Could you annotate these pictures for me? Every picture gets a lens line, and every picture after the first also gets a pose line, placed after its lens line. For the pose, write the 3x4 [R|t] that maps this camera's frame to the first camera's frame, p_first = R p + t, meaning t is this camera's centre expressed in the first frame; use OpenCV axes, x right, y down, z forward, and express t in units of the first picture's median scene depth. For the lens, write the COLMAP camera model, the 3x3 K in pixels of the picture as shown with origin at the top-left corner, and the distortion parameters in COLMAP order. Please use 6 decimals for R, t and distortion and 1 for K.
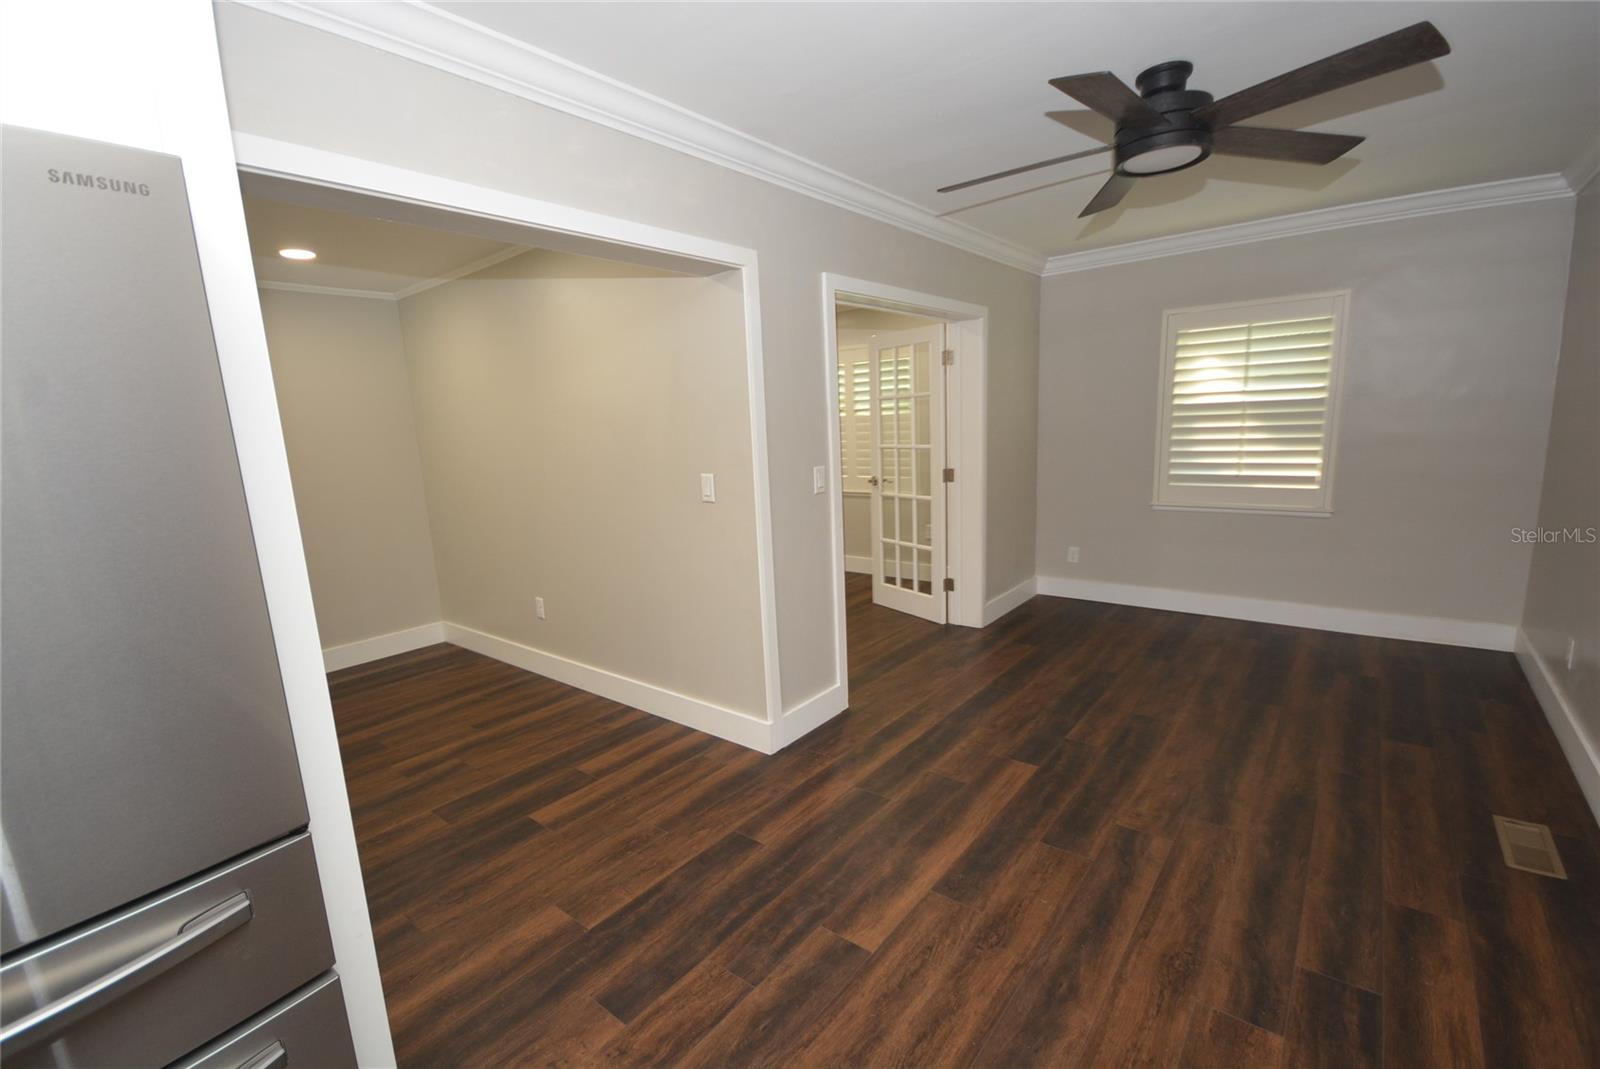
lens RADIAL K [[704.0, 0, 794.3], [0, 704.0, 551.2], [0, 0, 1]] dist [-0.003666, 0.000108]
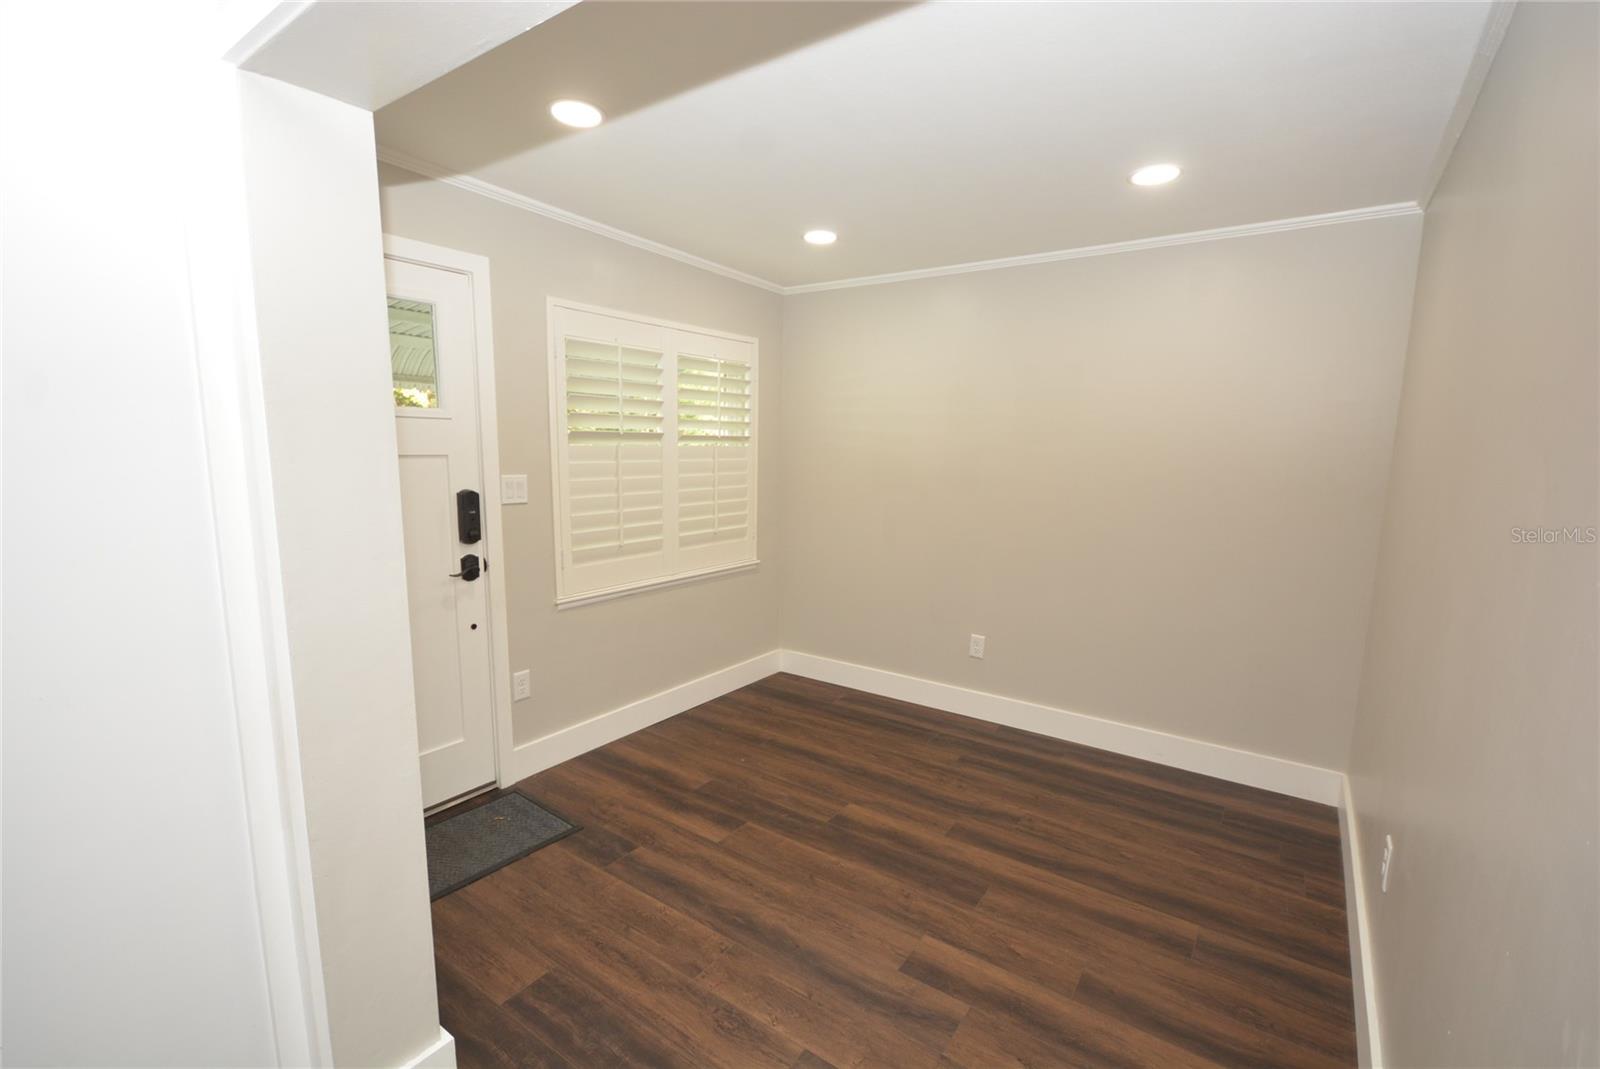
lens RADIAL K [[704.0, 0, 794.3], [0, 704.0, 551.2], [0, 0, 1]] dist [-0.003666, 0.000108]
pose [[0.059124, 0.198364, -0.978344, 0.003453], [-0.198869, 0.962754, 0.183185, -0.113360], [0.978241, 0.183731, 0.096370, 0.572597]]
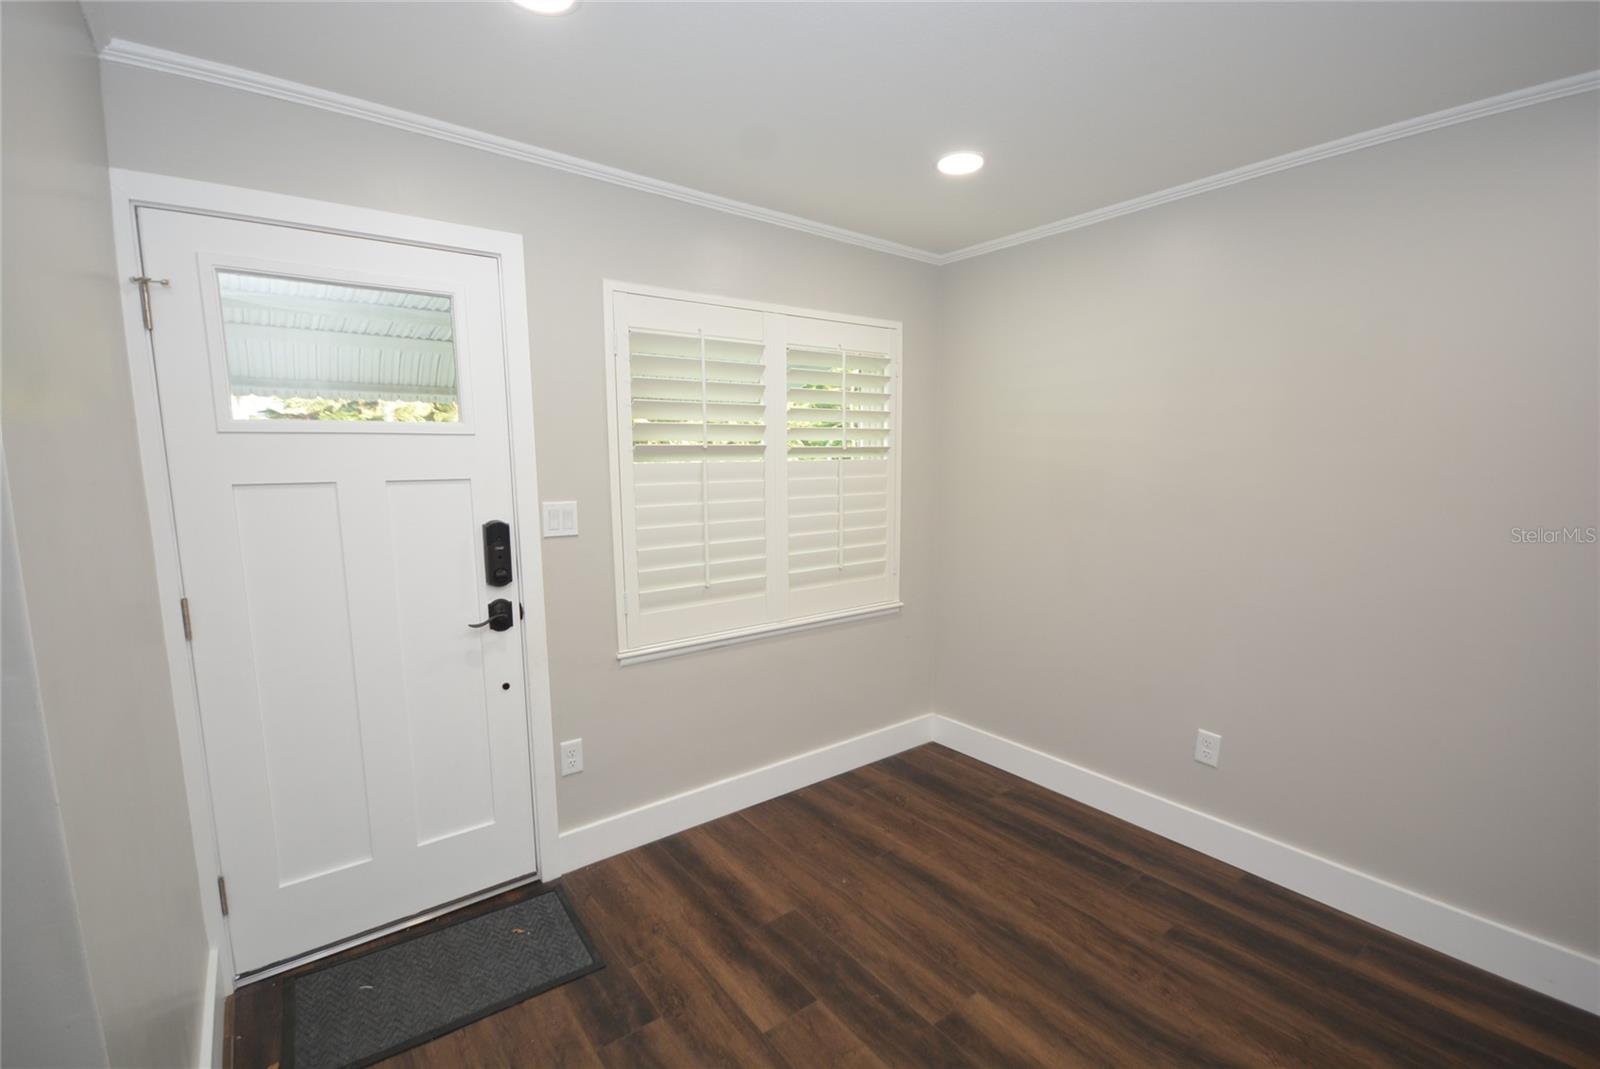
lens RADIAL K [[702.9, 0, 795.6], [0, 702.9, 552.4], [0, 0, 1]] dist [0.010940, -0.010727]
pose [[-0.244072, 0.181303, -0.952658, -0.209761], [-0.156653, 0.962095, 0.223234, -0.120556], [0.957021, 0.203722, -0.206419, 0.663433]]
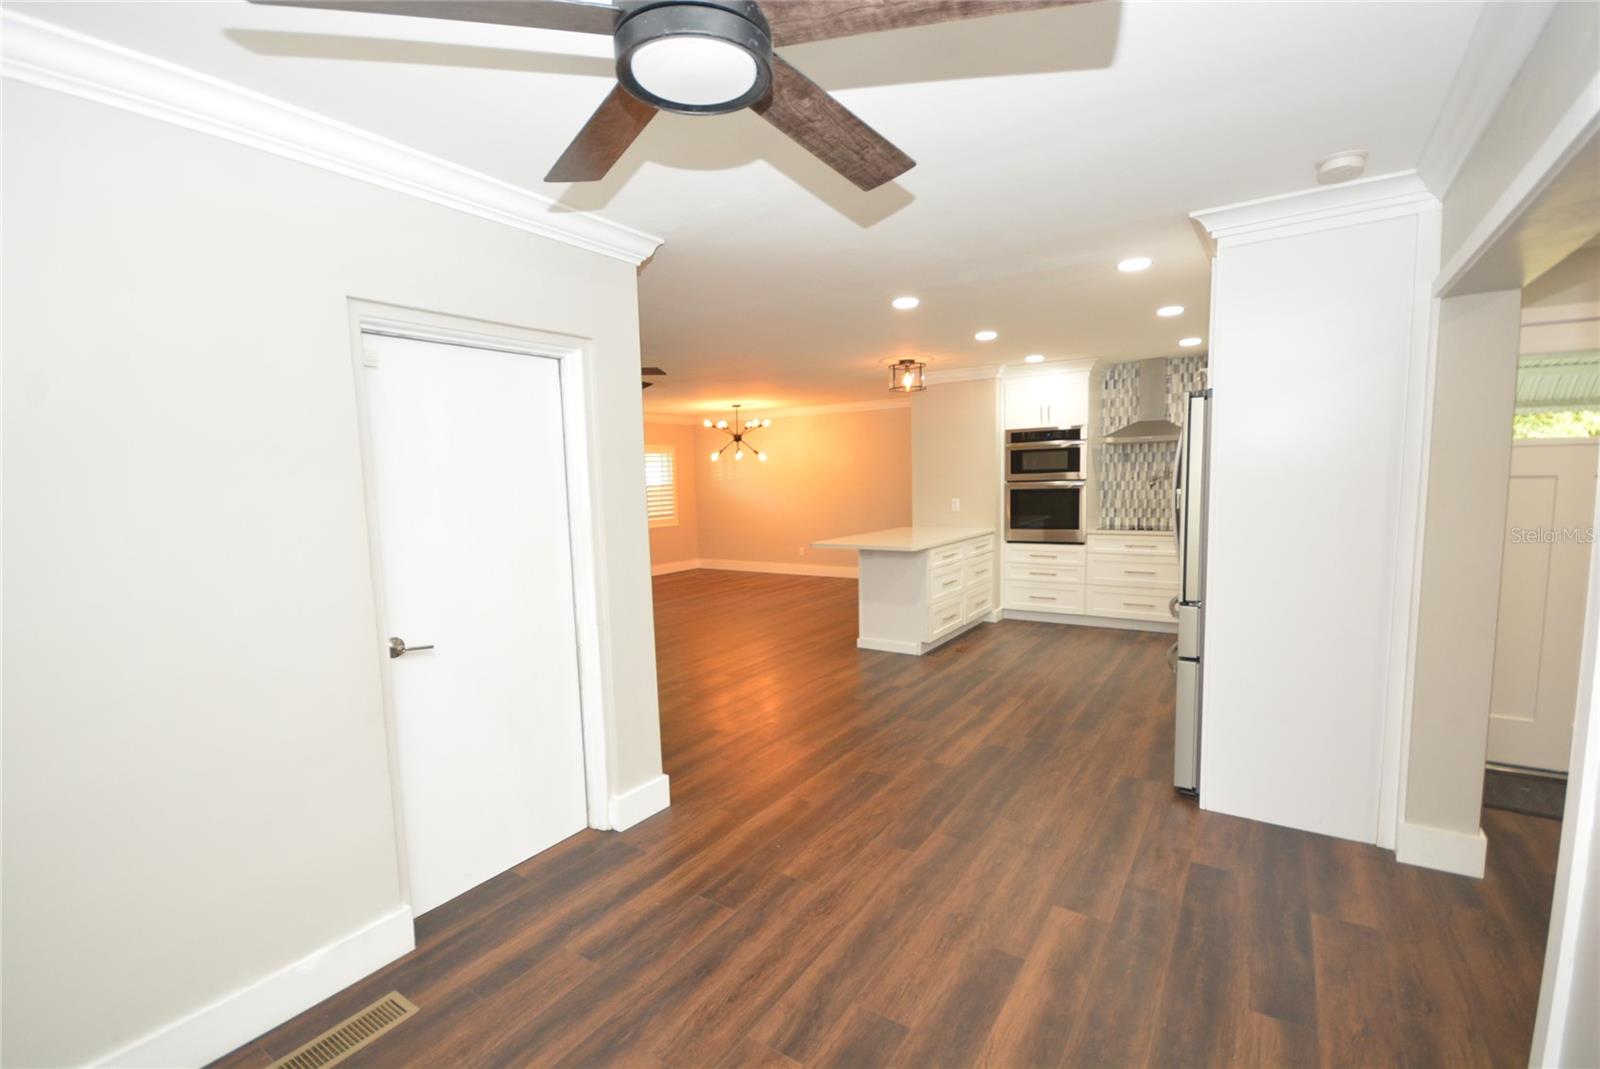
lens RADIAL K [[704.0, 0, 794.3], [0, 704.0, 551.2], [0, 0, 1]] dist [-0.003666, 0.000108]
pose [[-0.993934, 0.081167, -0.074210, 0.286180], [0.056165, 0.954760, 0.292025, -0.196544], [0.094556, 0.286086, -0.953527, 0.920443]]
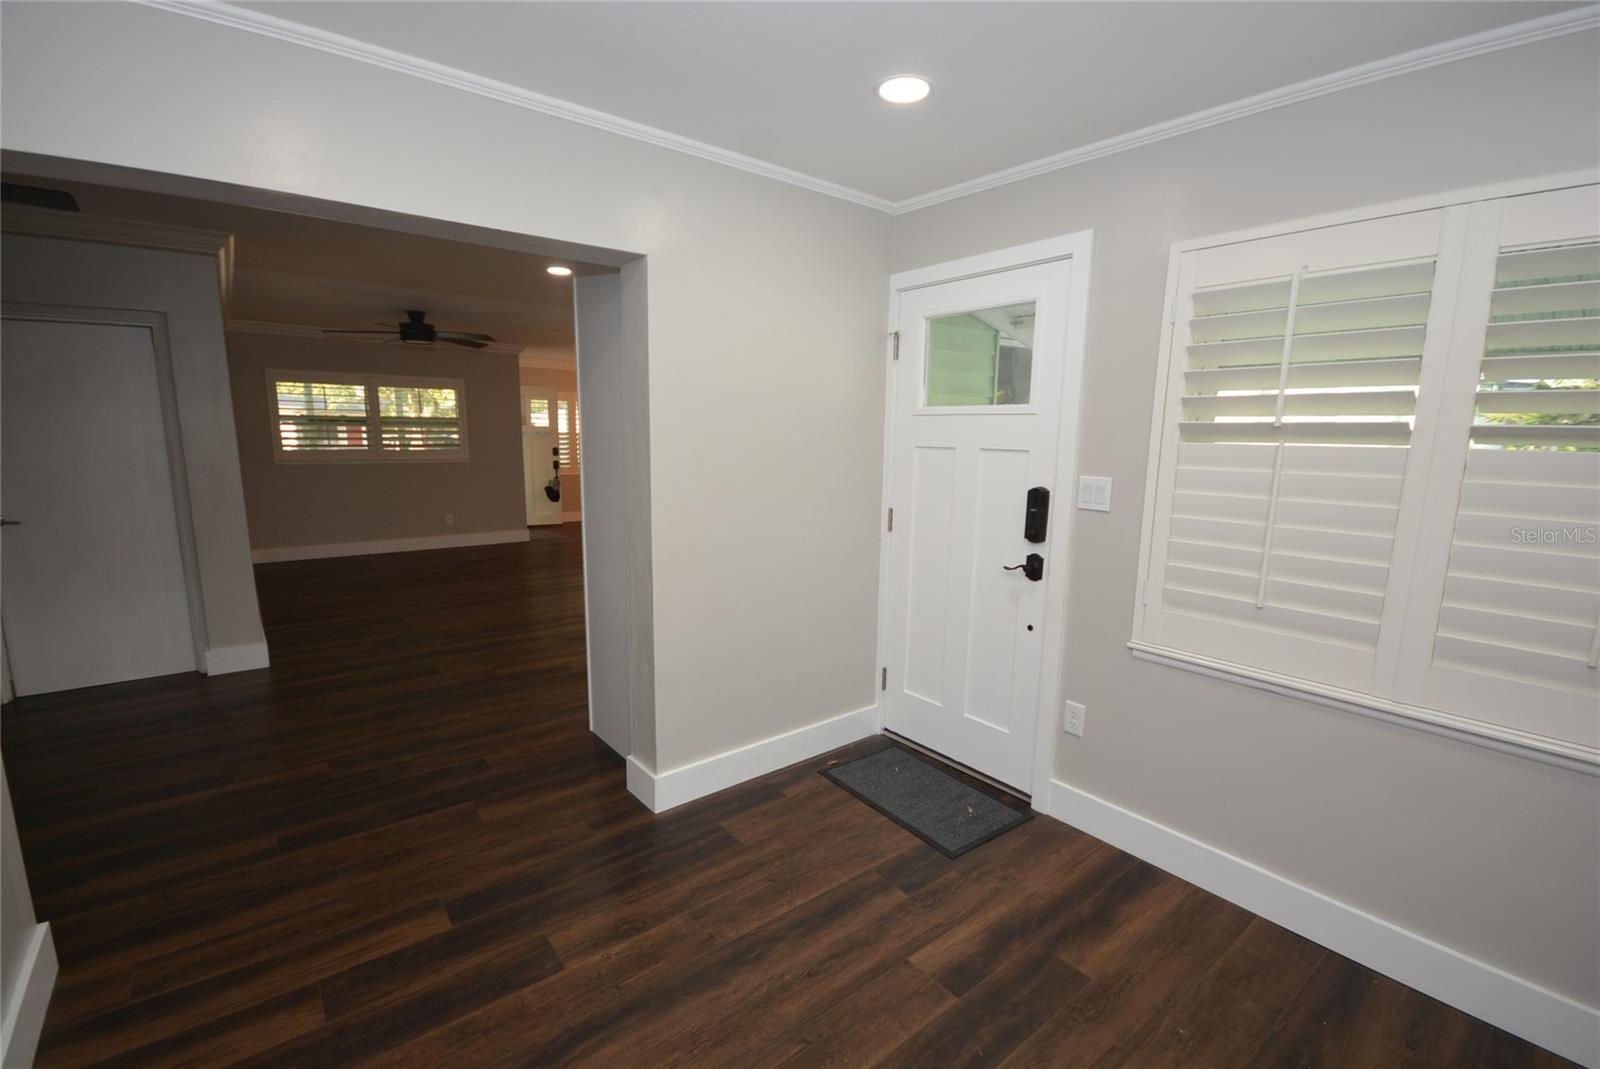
lens RADIAL K [[702.9, 0, 795.6], [0, 702.9, 552.4], [0, 0, 1]] dist [0.010940, -0.010727]
pose [[-0.975799, -0.005851, 0.218590, -0.600286], [0.069220, 0.939970, 0.334162, -0.159987], [-0.207423, 0.341206, -0.916817, 0.979715]]
